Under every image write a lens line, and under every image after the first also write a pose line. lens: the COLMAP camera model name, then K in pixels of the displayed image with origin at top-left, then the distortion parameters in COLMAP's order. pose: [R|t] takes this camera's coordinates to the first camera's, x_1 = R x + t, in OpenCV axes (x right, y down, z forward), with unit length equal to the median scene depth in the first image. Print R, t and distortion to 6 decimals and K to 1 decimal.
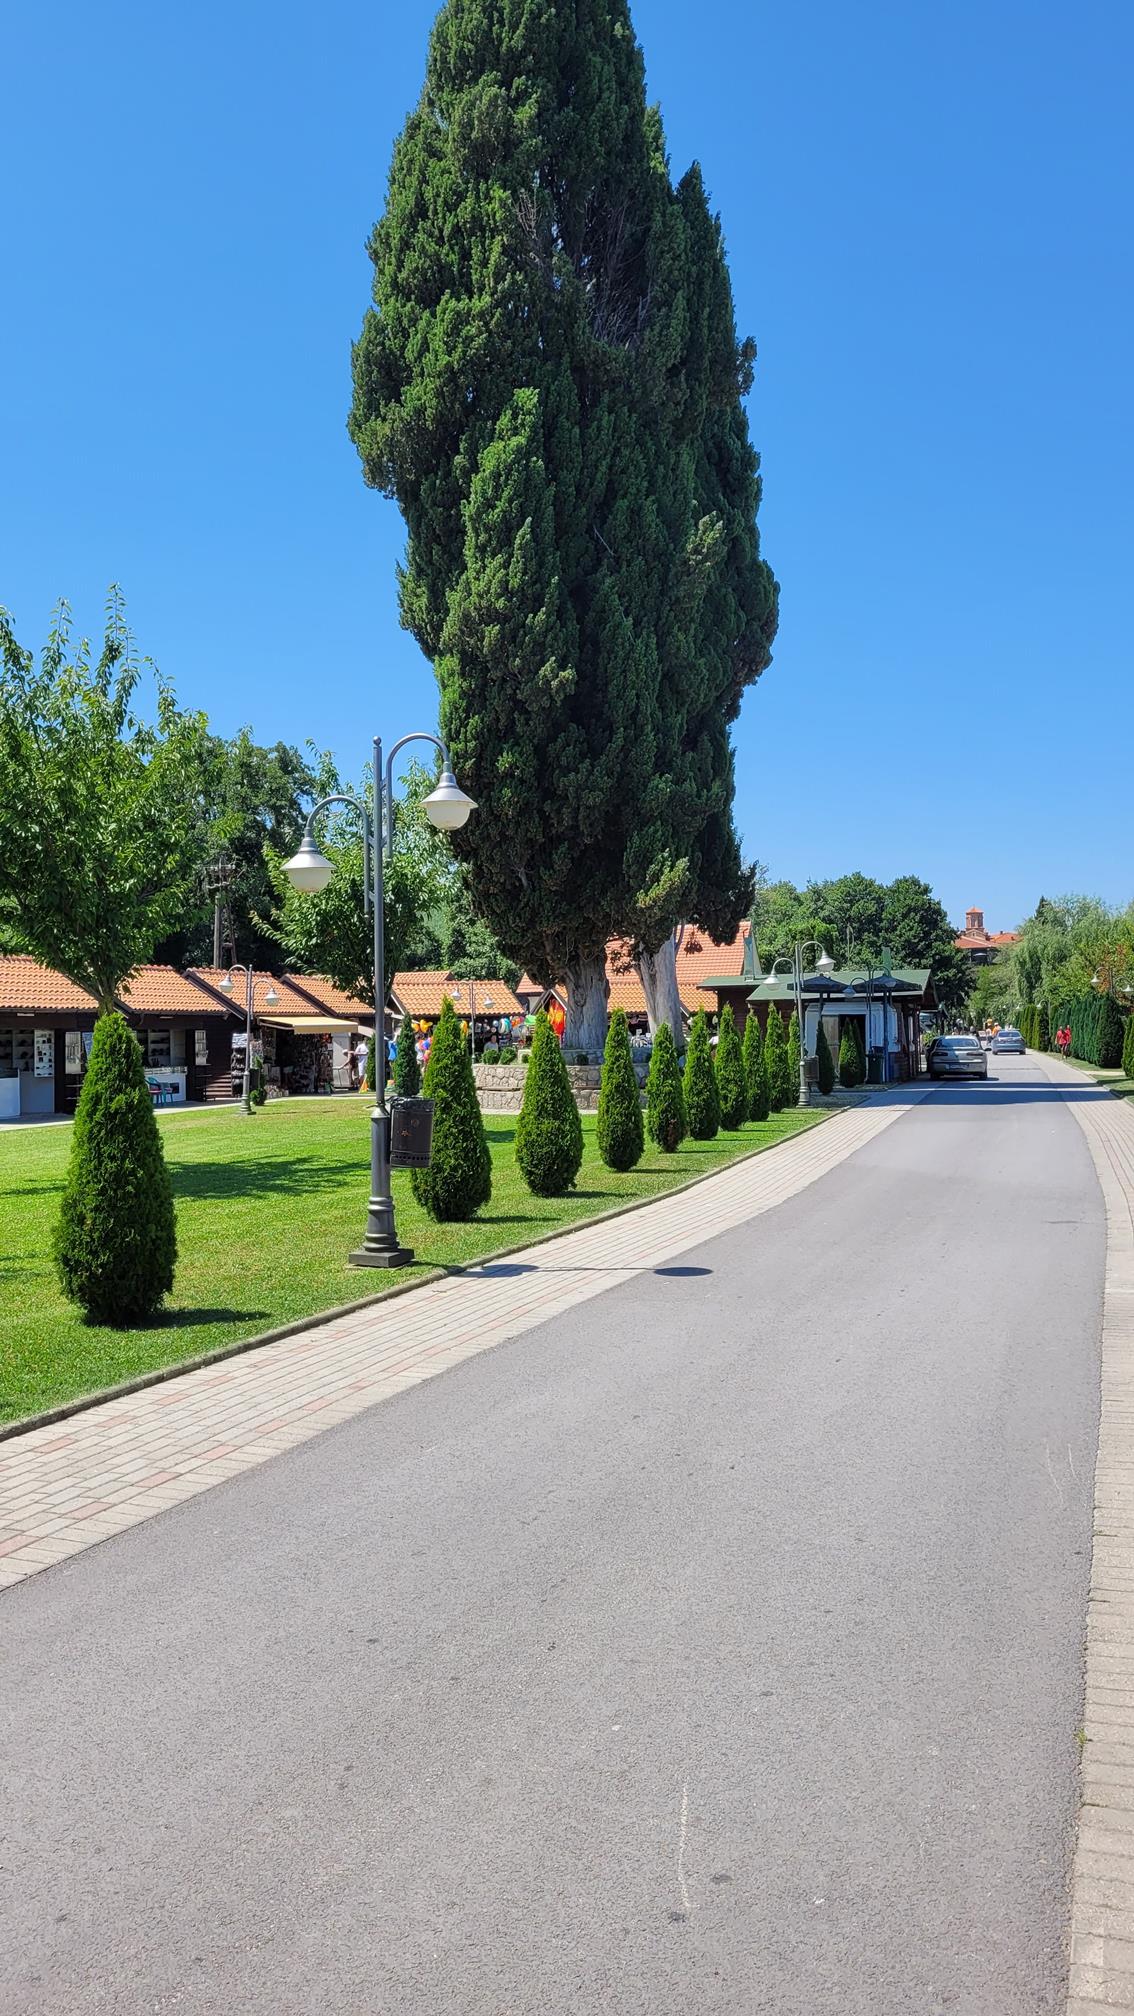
lens RADIAL K [[1490.7, 0, 568.9], [0, 1490.7, 1012.2], [0, 0, 1]] dist [0.028948, -0.028896]
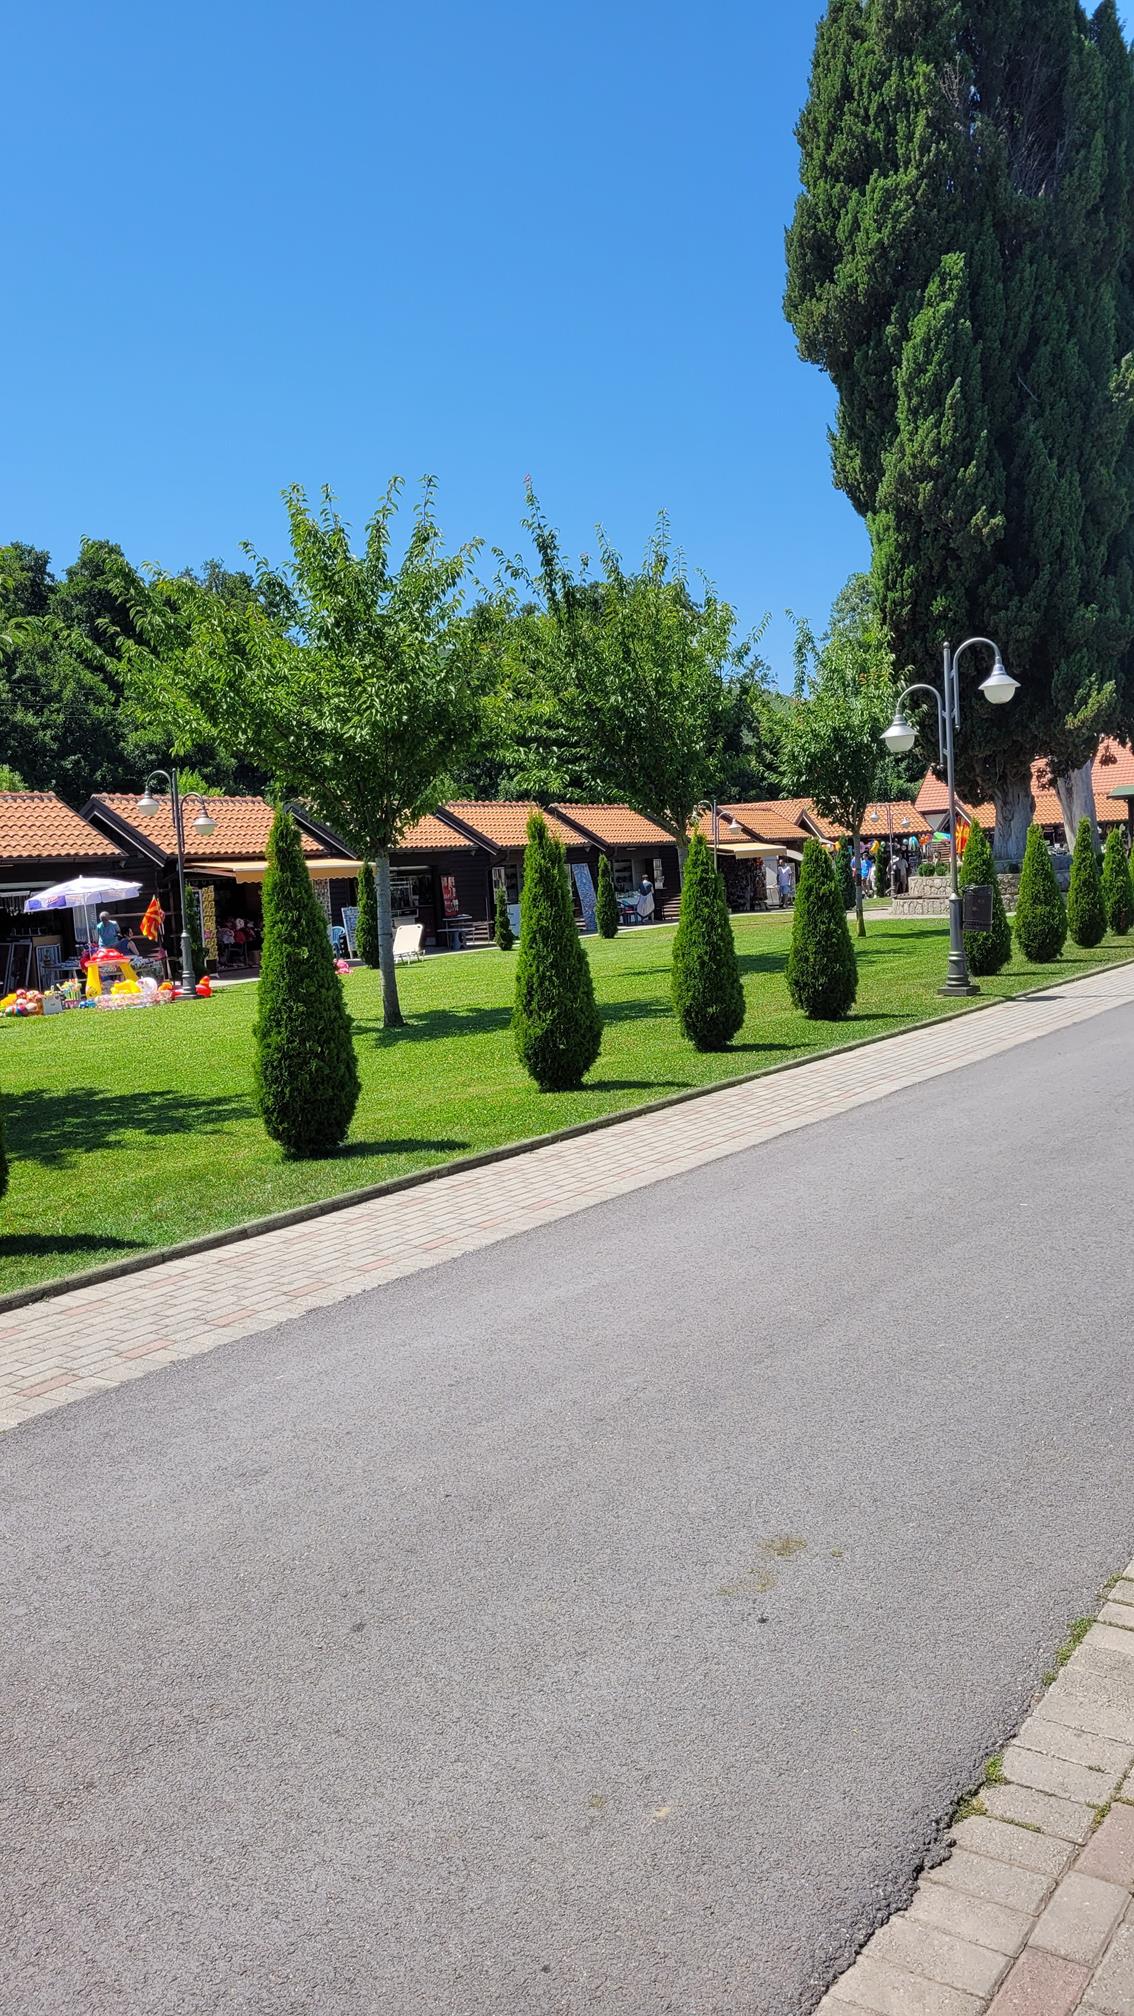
lens RADIAL K [[1490.7, 0, 559.7], [0, 1490.7, 1007.2], [0, 0, 1]] dist [0.028948, -0.028896]
pose [[0.968934, -0.019402, -0.246555, -0.045890], [0.046949, 0.993220, 0.106346, -0.000354], [0.242821, -0.114618, 0.963276, -0.182822]]
